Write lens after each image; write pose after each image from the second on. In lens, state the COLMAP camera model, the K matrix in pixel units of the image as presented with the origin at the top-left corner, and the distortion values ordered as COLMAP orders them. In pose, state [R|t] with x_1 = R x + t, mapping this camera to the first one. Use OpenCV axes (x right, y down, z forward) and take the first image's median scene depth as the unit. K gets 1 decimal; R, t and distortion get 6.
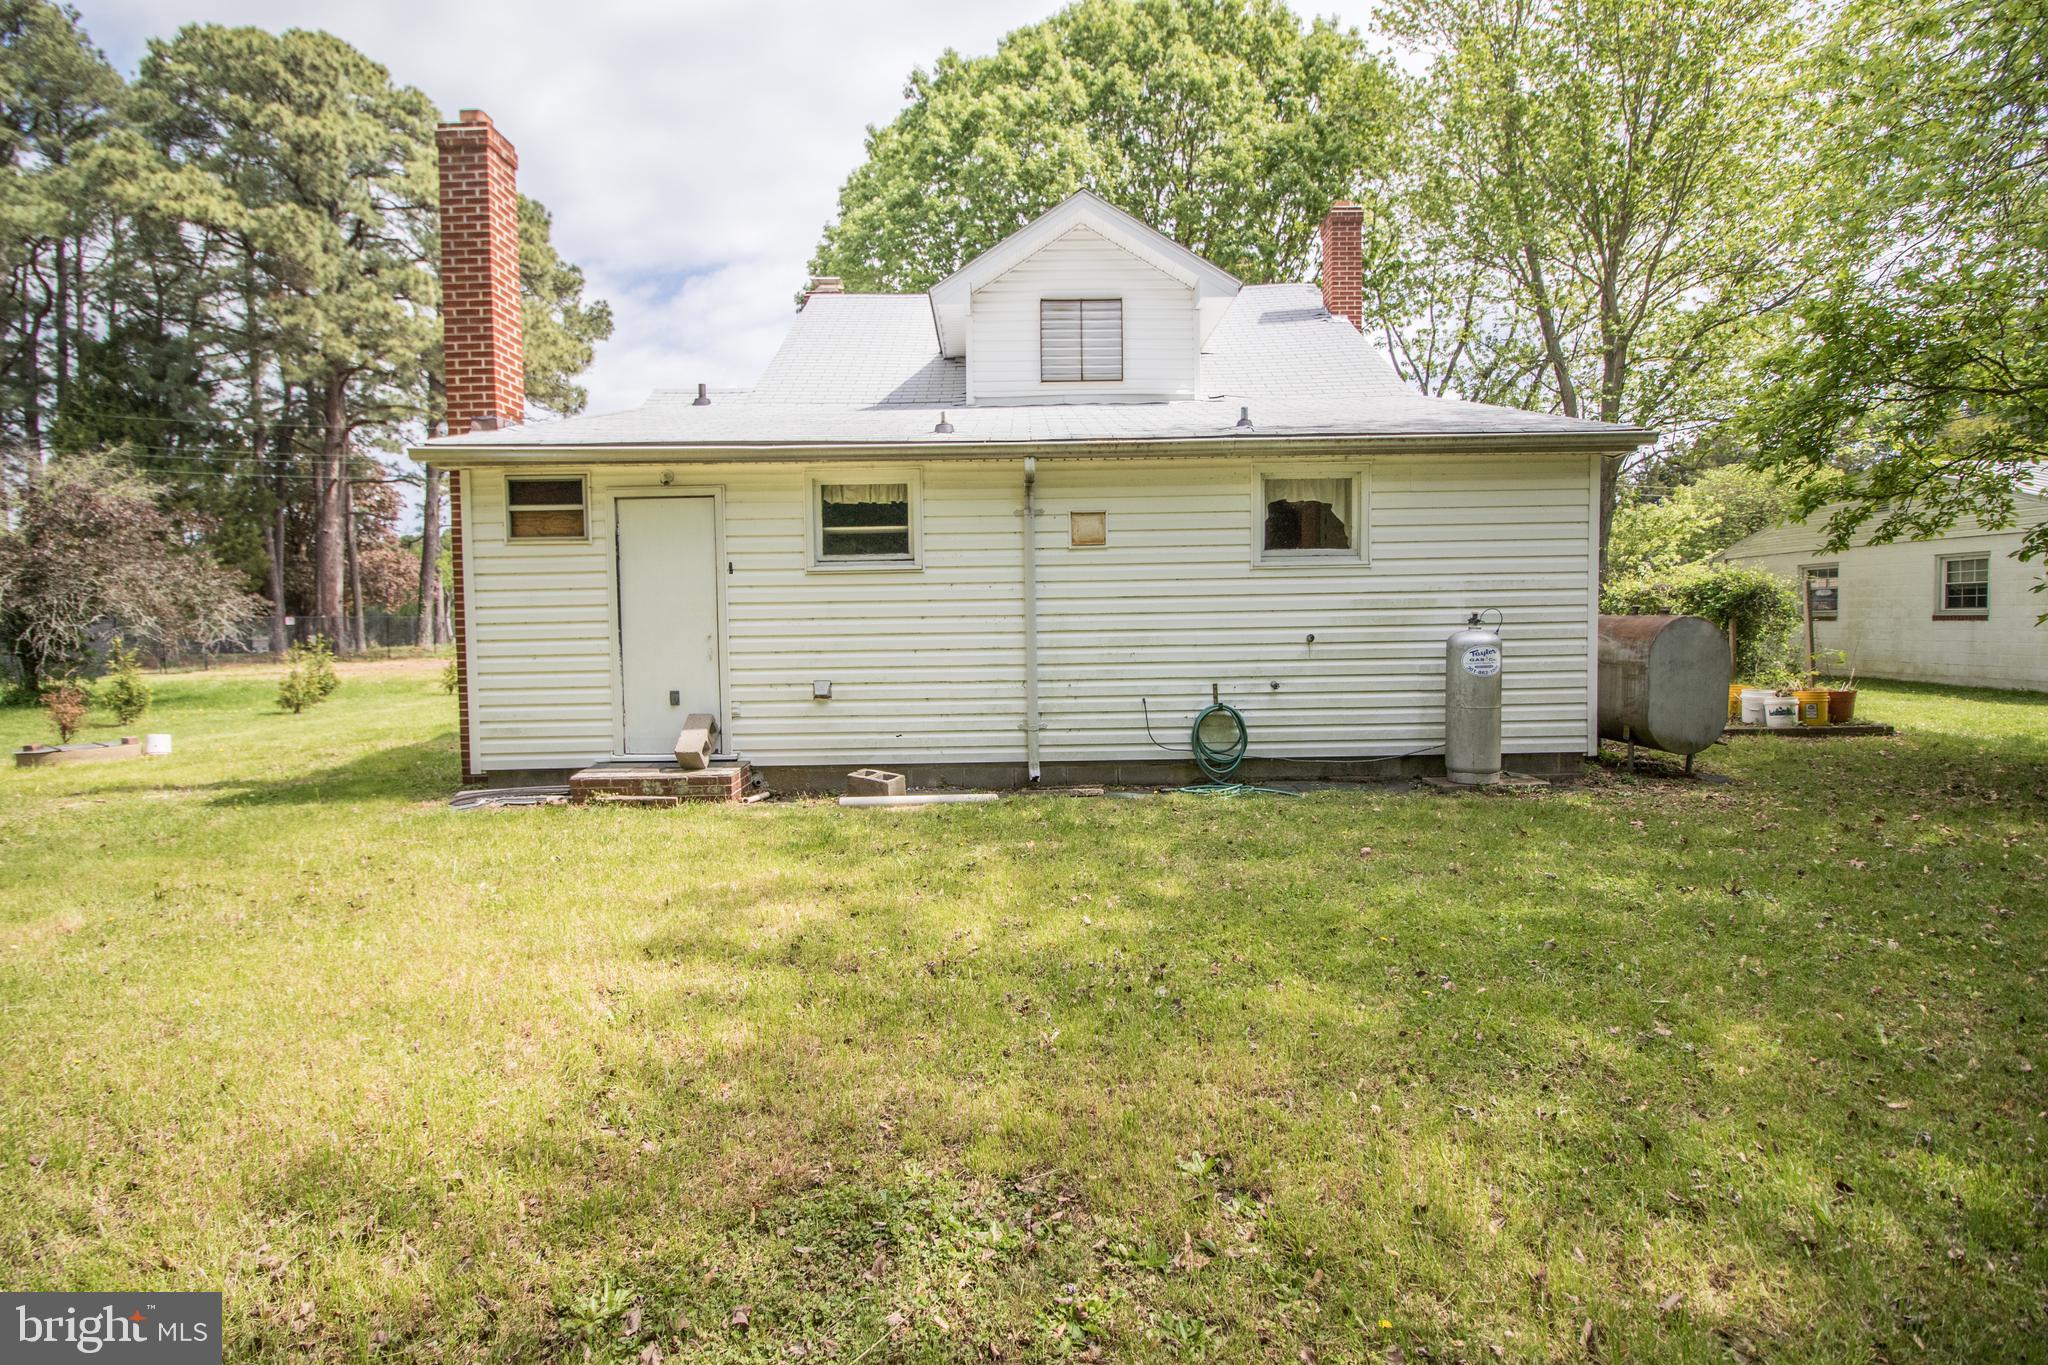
lens RADIAL K [[940.0, 0, 1025.4], [0, 940.0, 672.6], [0, 0, 1]] dist [0.000351, -0.012928]
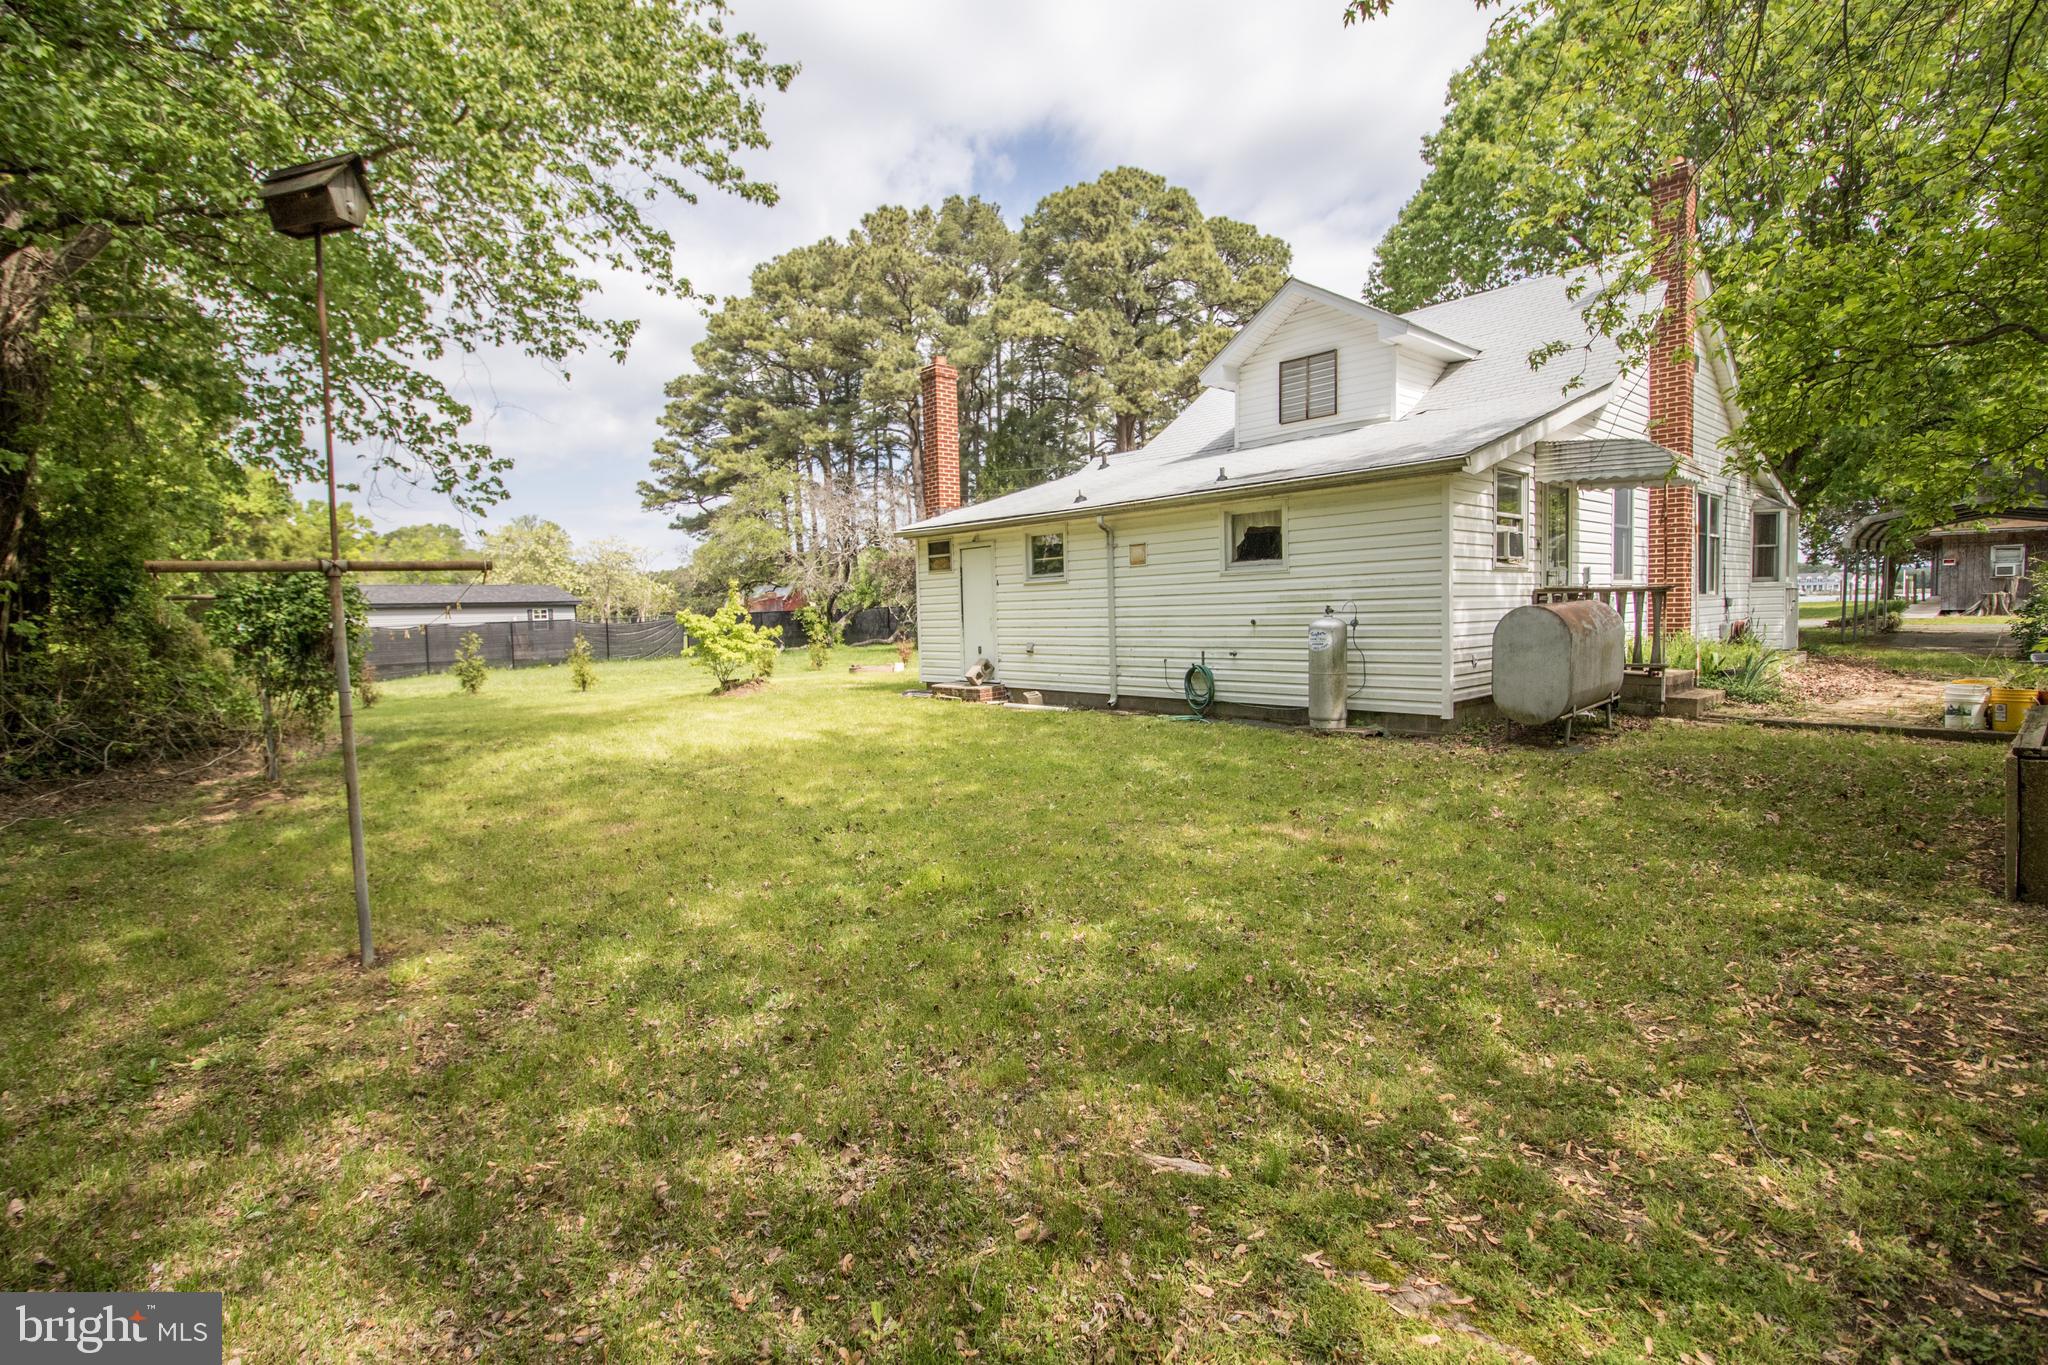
lens RADIAL K [[940.0, 0, 1025.4], [0, 940.0, 672.6], [0, 0, 1]] dist [0.000351, -0.012928]
pose [[0.666424, 0.048481, -0.743995, 1.156394], [-0.021190, 0.998712, 0.046098, -0.018065], [0.745272, -0.014956, 0.666593, -0.239201]]
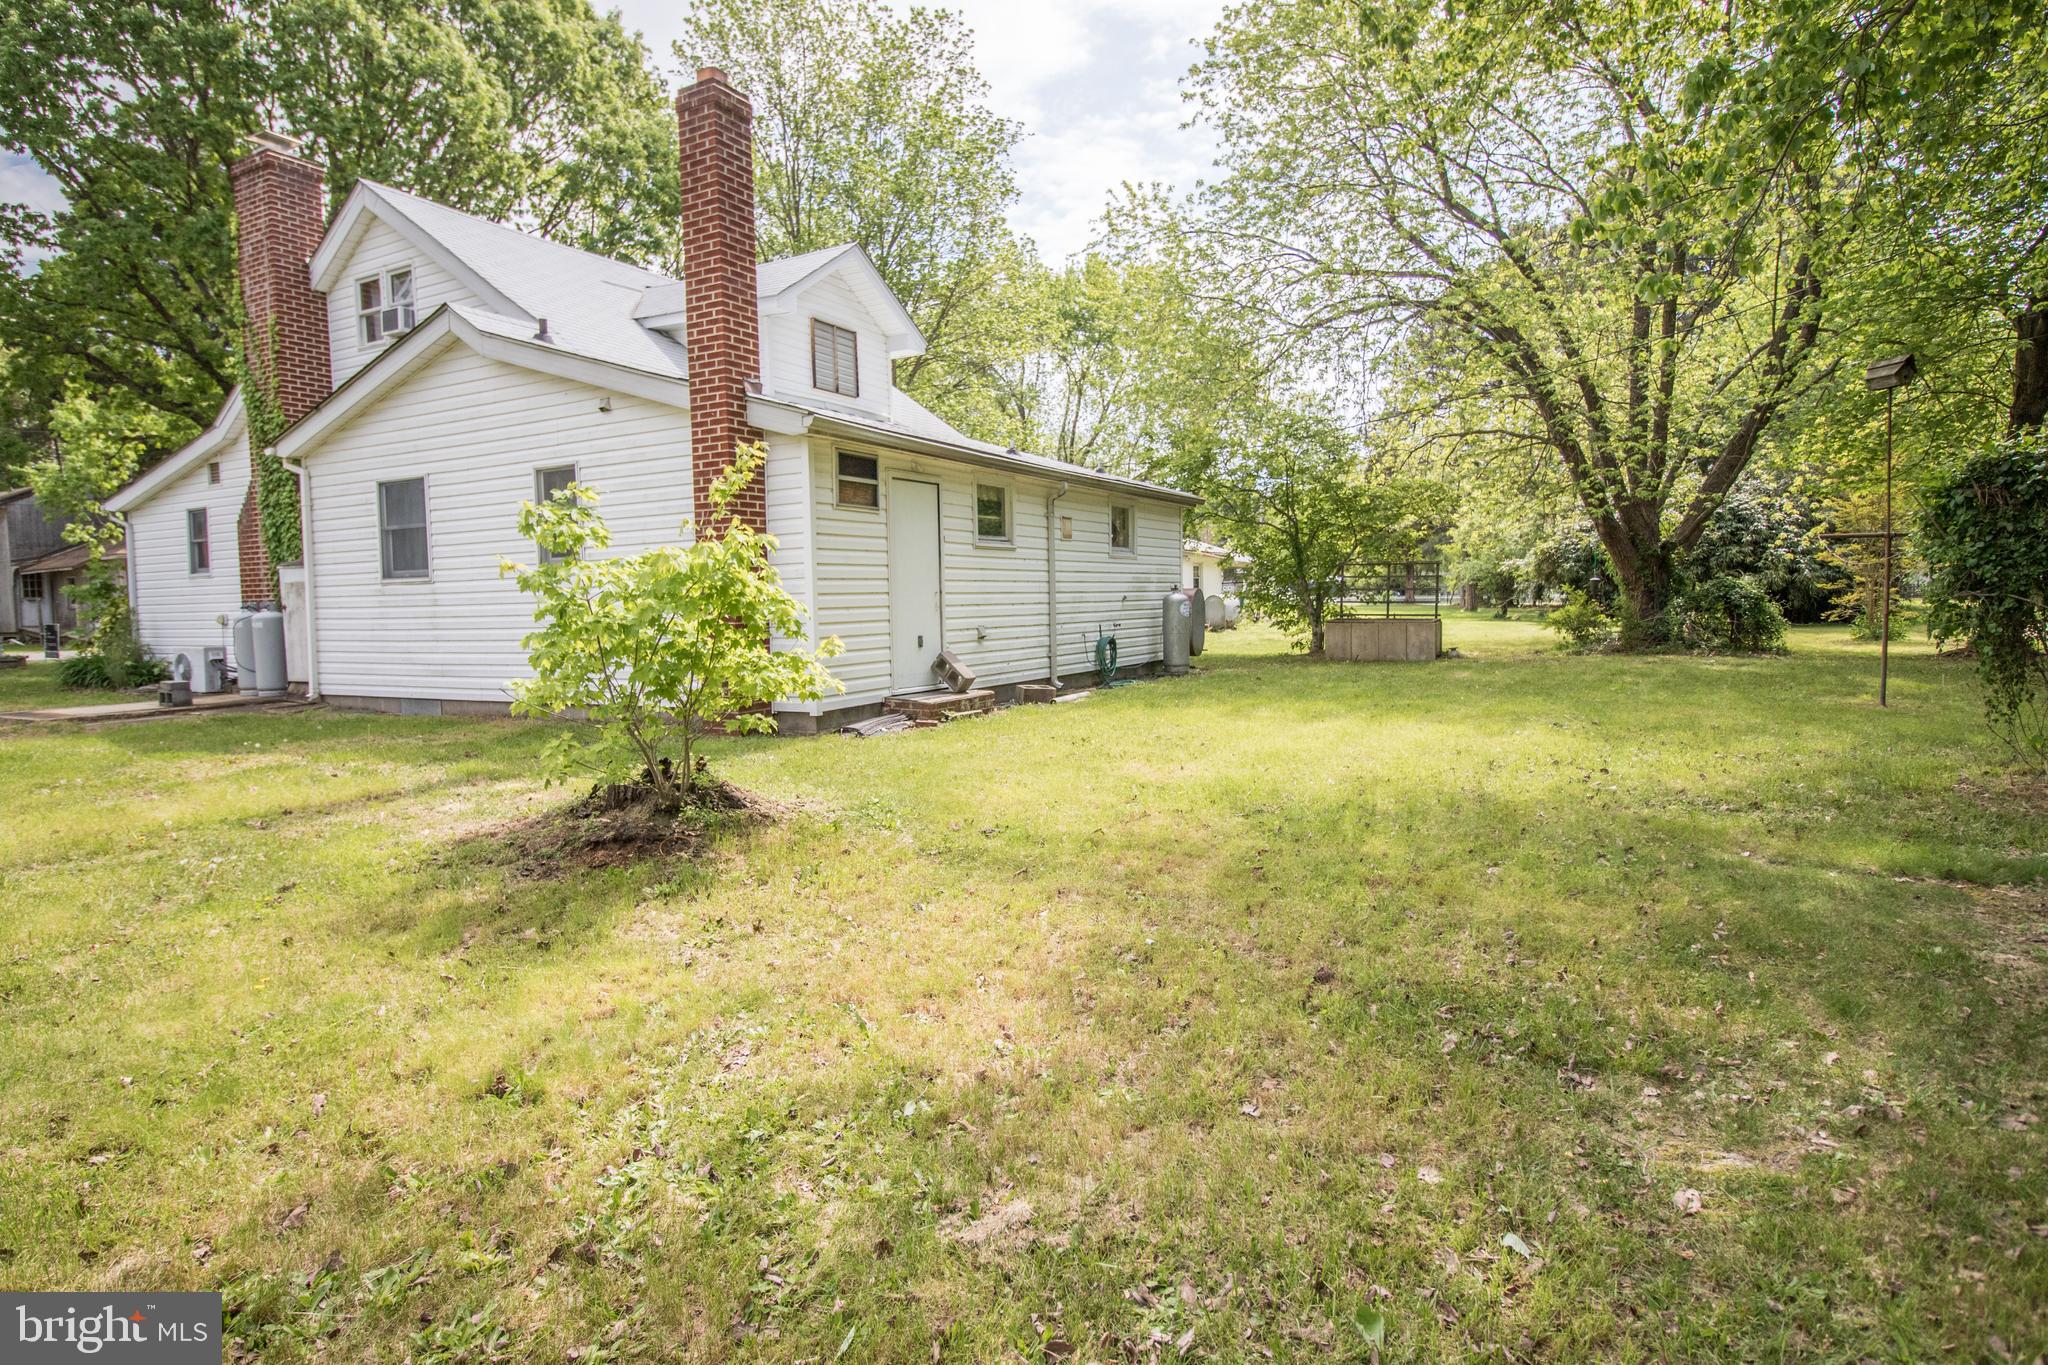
lens RADIAL K [[1106.6, 0, 1024.0], [0, 1106.6, 682.5], [0, 0, 1]] dist [-0.000051, -0.000020]
pose [[0.491524, -0.058688, 0.868884, -1.596550], [0.055622, 0.997805, 0.035931, 0.036577], [-0.869086, 0.030668, 0.493710, 0.151793]]
